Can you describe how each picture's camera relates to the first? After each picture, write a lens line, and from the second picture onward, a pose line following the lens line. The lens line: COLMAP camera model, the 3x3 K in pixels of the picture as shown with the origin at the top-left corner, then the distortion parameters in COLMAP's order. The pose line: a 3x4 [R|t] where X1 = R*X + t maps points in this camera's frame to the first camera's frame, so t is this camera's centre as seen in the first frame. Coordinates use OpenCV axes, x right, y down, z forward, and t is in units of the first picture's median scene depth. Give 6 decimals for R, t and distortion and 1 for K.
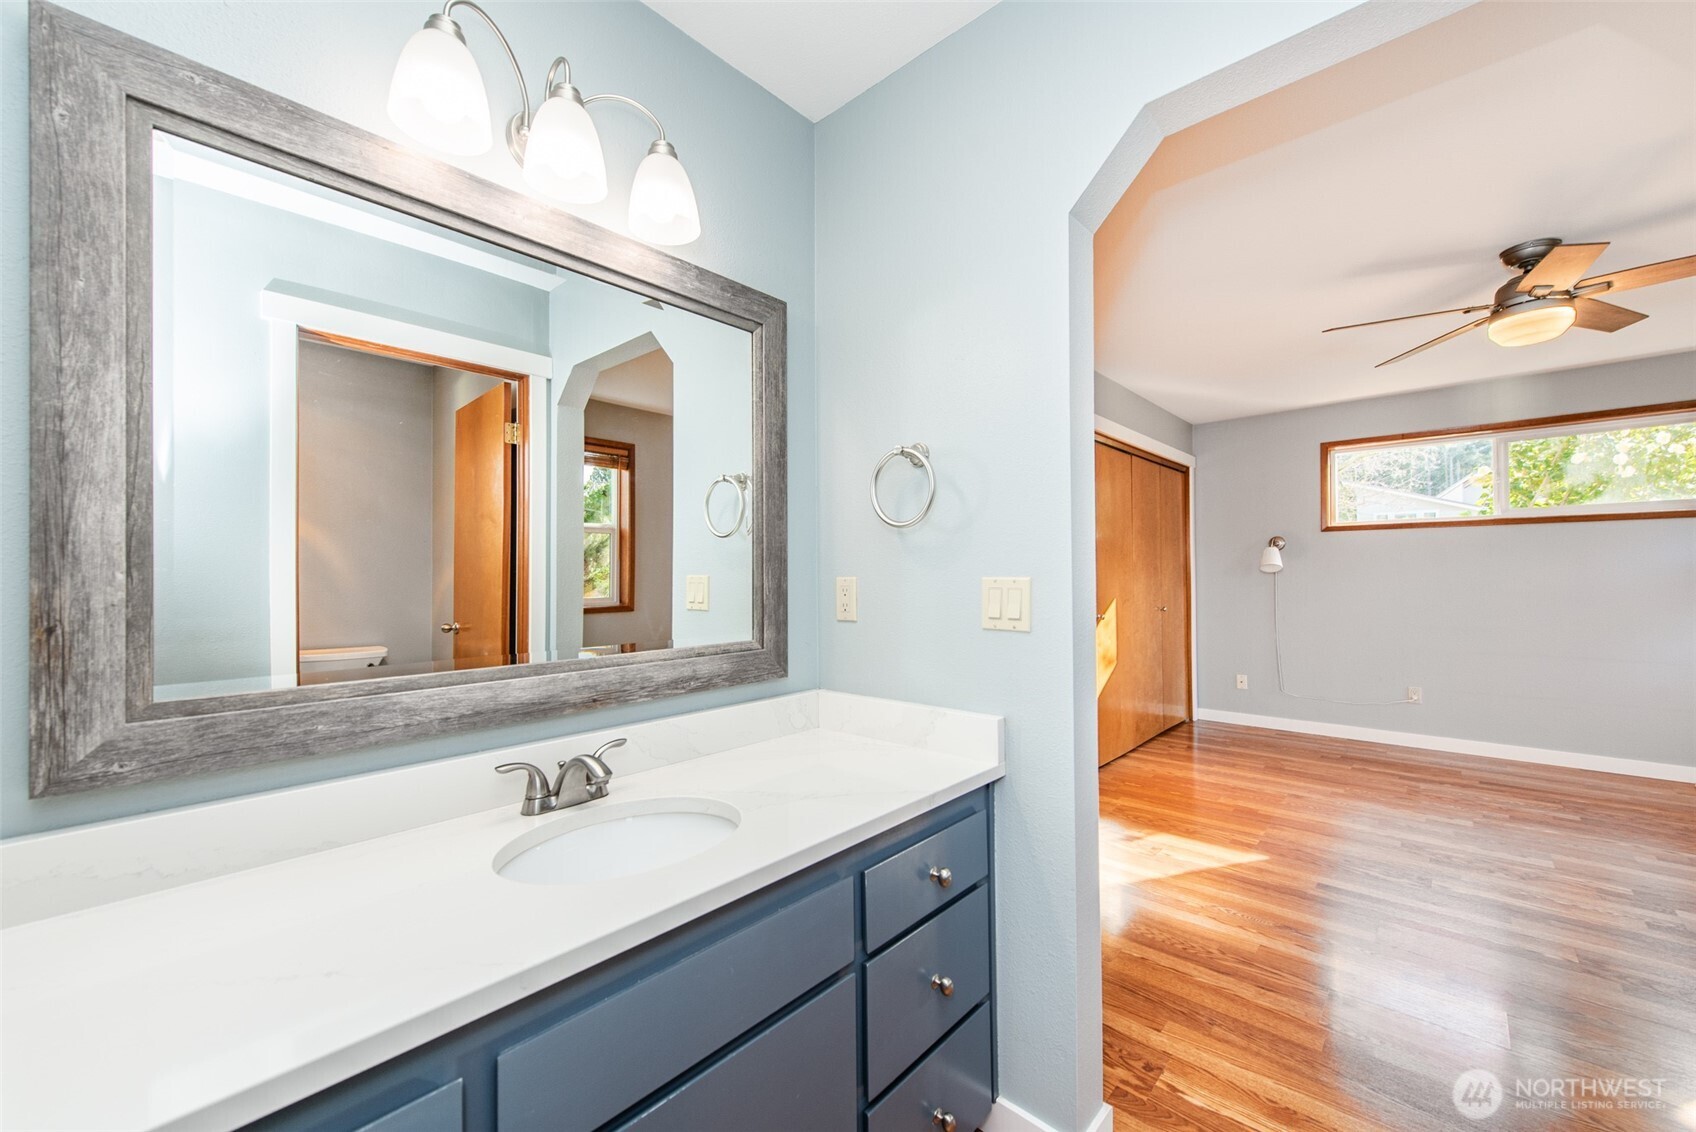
lens RADIAL K [[662.6, 0, 845.2], [0, 662.6, 569.4], [0, 0, 1]] dist [0.012440, -0.004170]
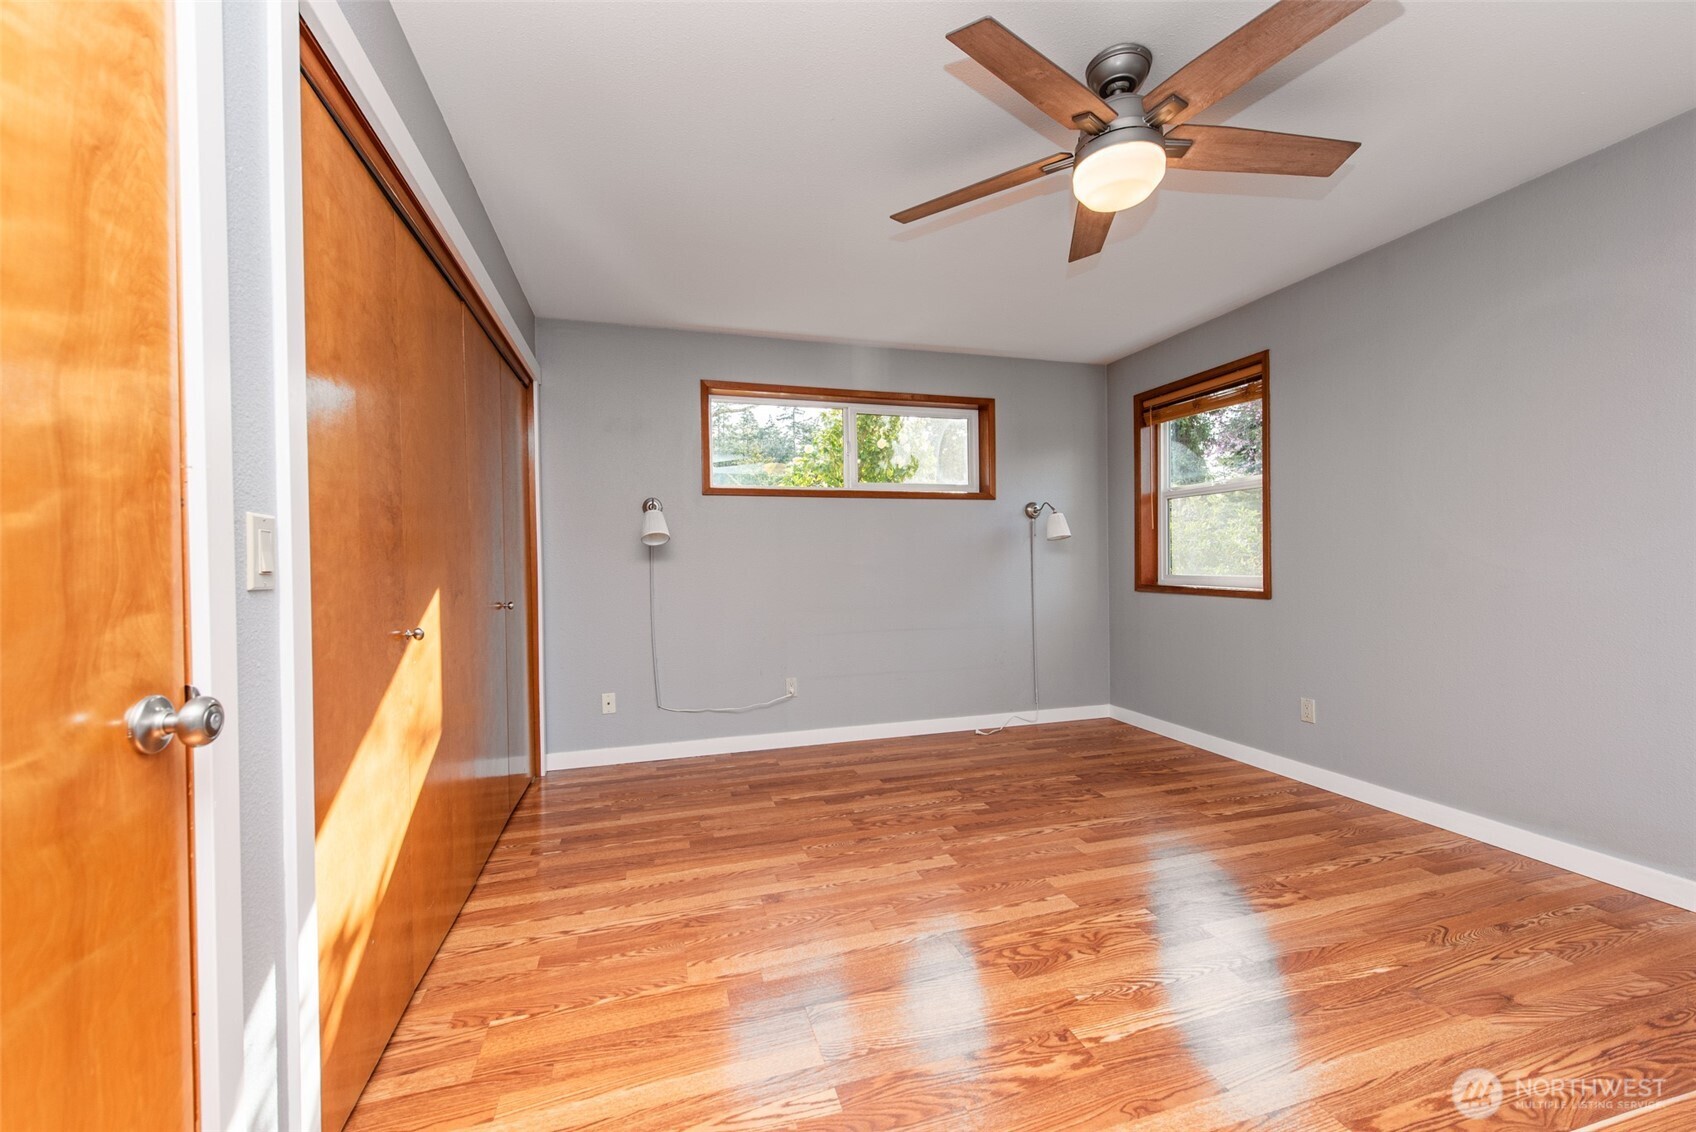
lens RADIAL K [[662.6, 0, 845.2], [0, 662.6, 569.4], [0, 0, 1]] dist [0.012440, -0.004170]
pose [[0.516587, -0.013890, 0.856122, 0.195483], [0.002311, 0.999887, 0.014827, 0.028066], [-0.856232, -0.005681, 0.516560, 0.648377]]
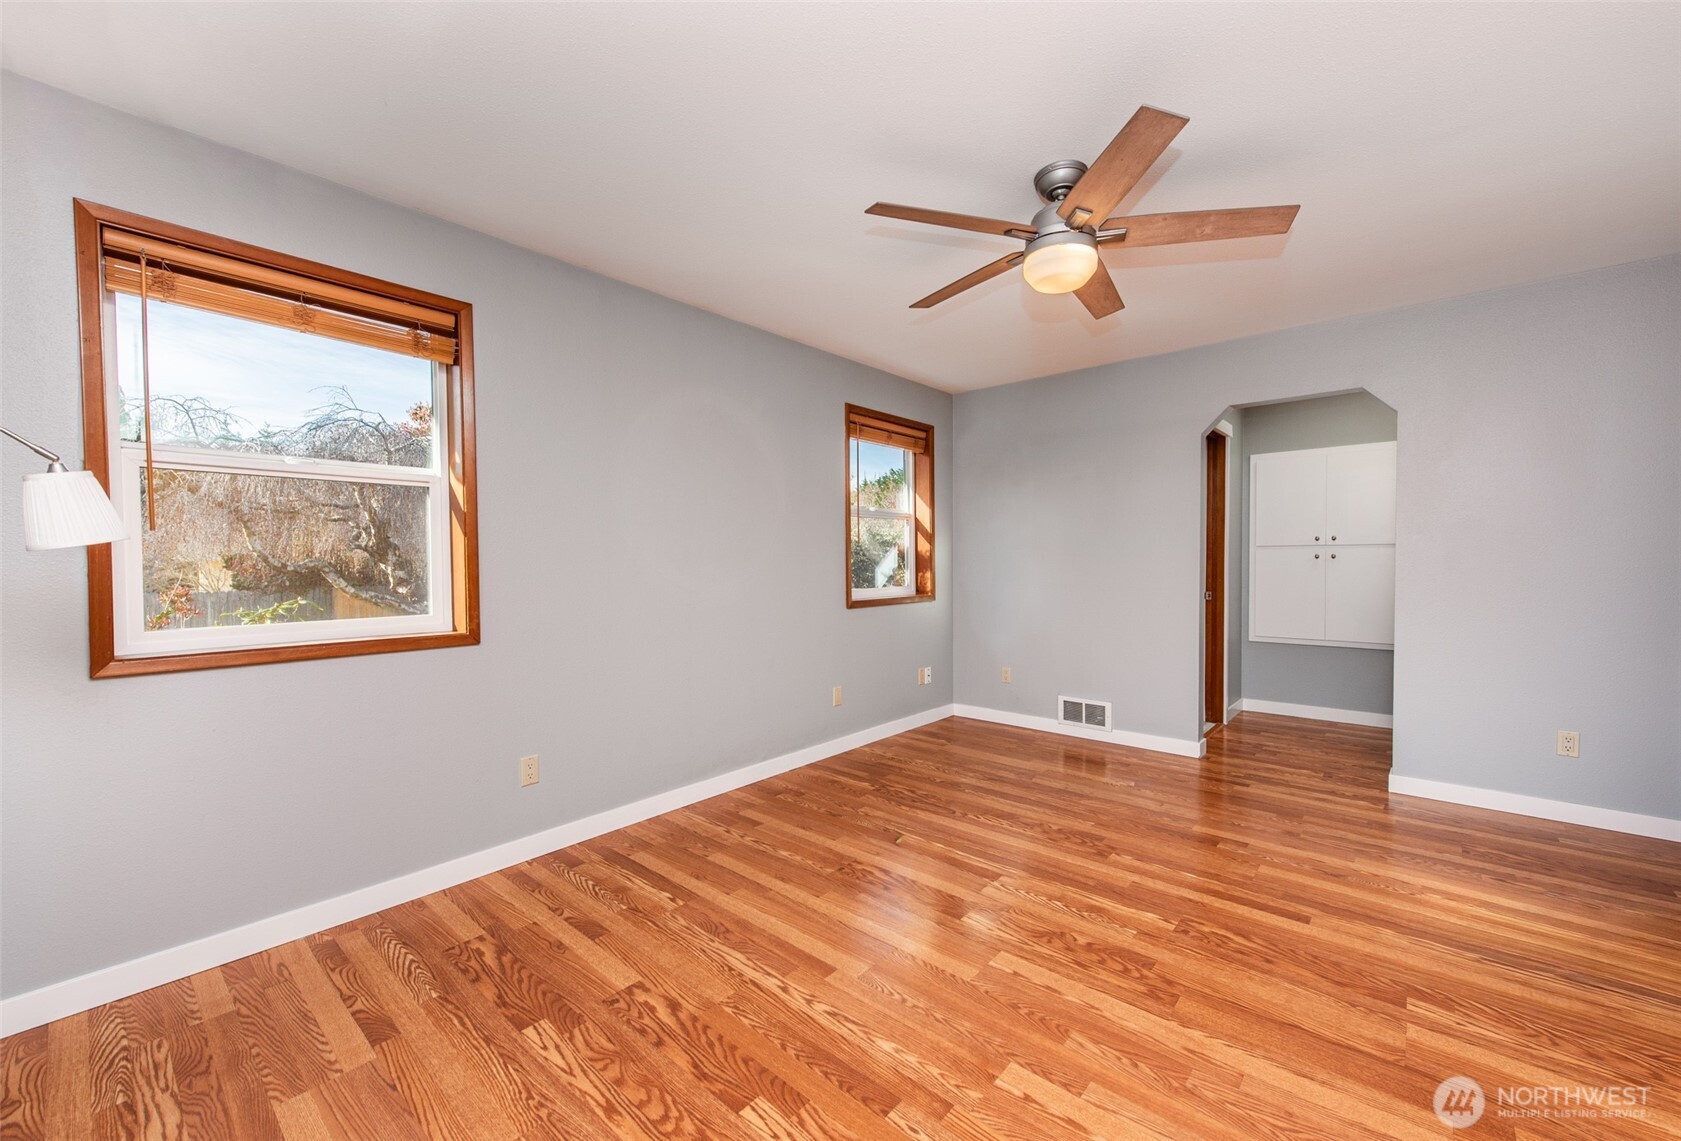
lens RADIAL K [[675.9, 0, 846.5], [0, 675.9, 574.8], [0, 0, 1]] dist [0.001984, 0.000068]
pose [[-0.999556, 0.013271, -0.026674, 0.973504], [0.012831, 0.999780, 0.016620, 0.005608], [0.026889, 0.016270, -0.999506, 1.362635]]
